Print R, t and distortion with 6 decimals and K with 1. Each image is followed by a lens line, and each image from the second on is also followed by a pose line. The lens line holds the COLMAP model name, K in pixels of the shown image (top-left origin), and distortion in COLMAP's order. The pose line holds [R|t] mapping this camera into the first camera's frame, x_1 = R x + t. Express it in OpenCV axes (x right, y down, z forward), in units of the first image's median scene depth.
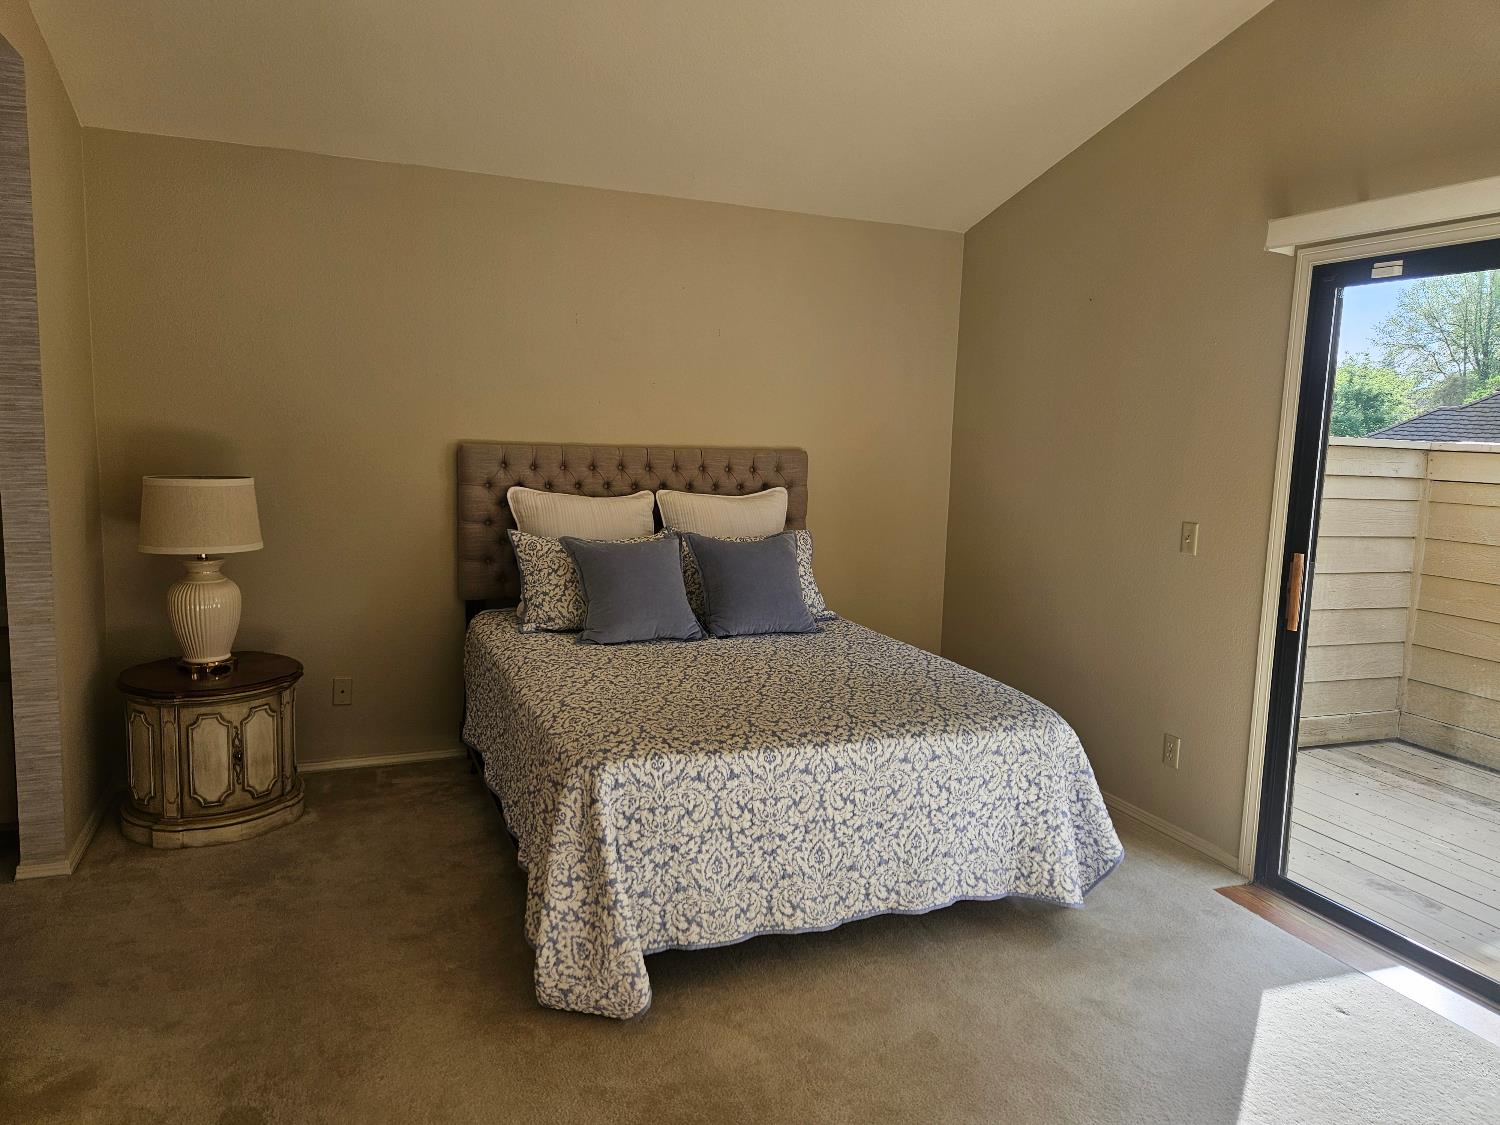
lens RADIAL K [[994.8, 0, 752.9], [0, 994.8, 552.9], [0, 0, 1]] dist [0.085255, -0.078158]
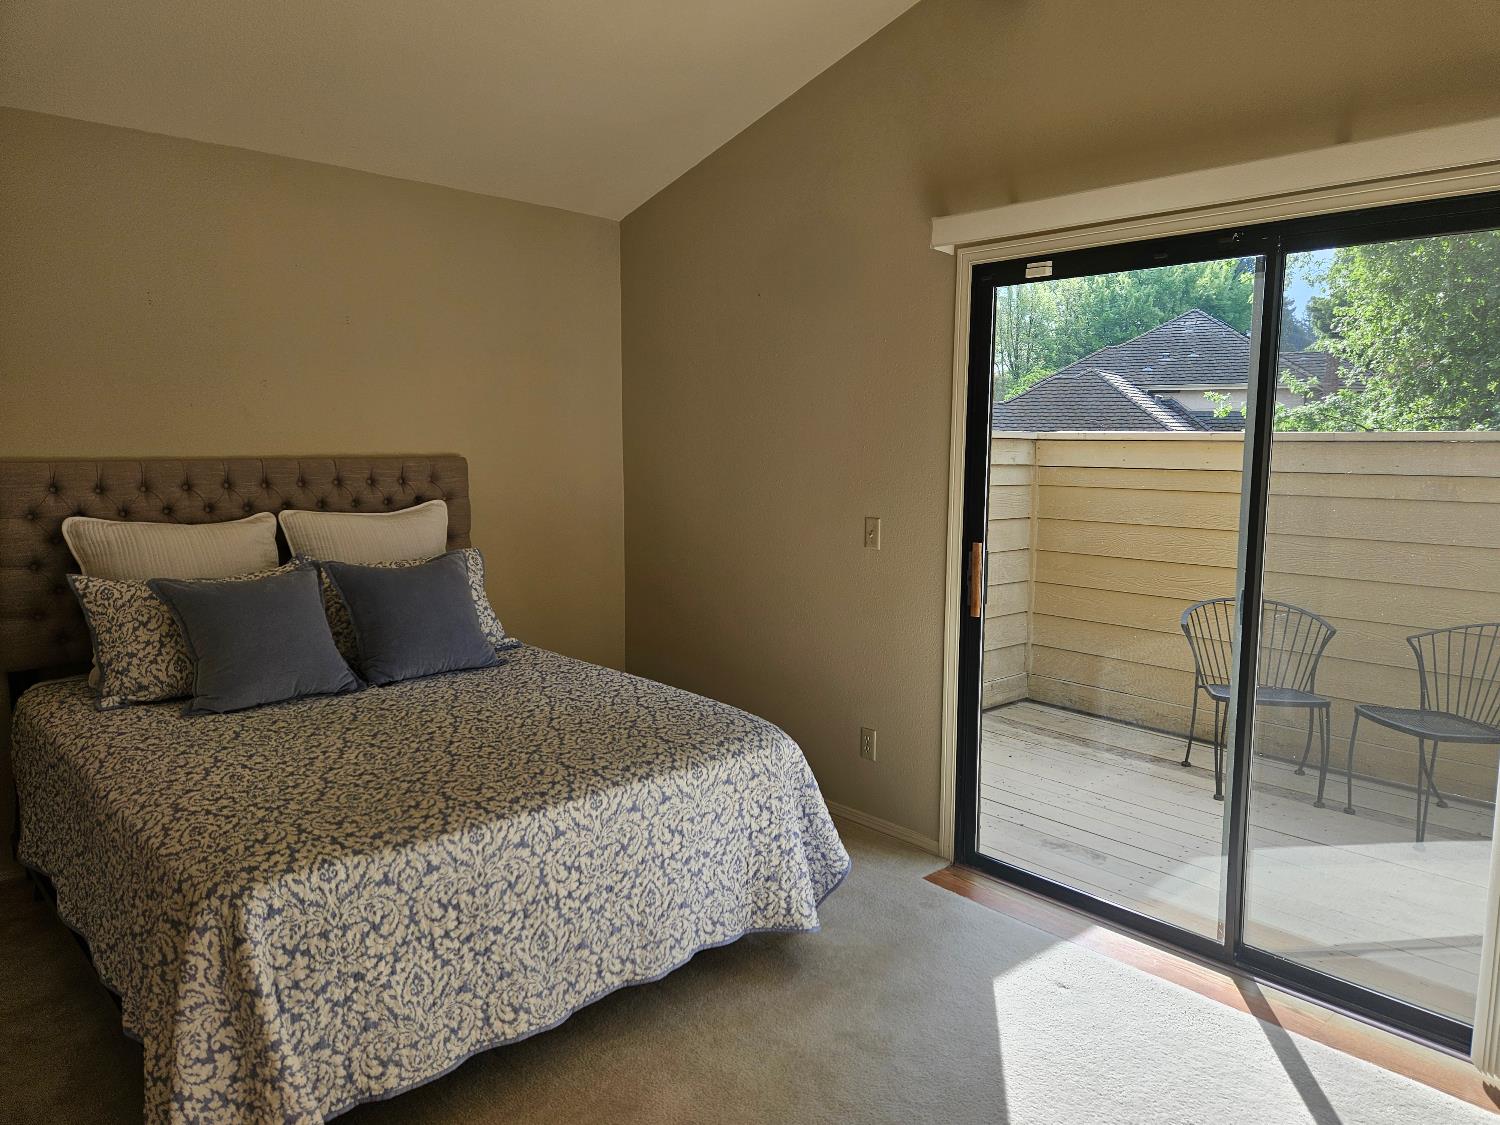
lens RADIAL K [[994.8, 0, 752.9], [0, 994.8, 552.9], [0, 0, 1]] dist [0.085255, -0.078158]
pose [[0.933886, -0.067788, 0.351087, -0.040429], [0.067805, 0.997623, 0.012261, -0.018798], [-0.351084, 0.012355, 0.936263, 0.133307]]
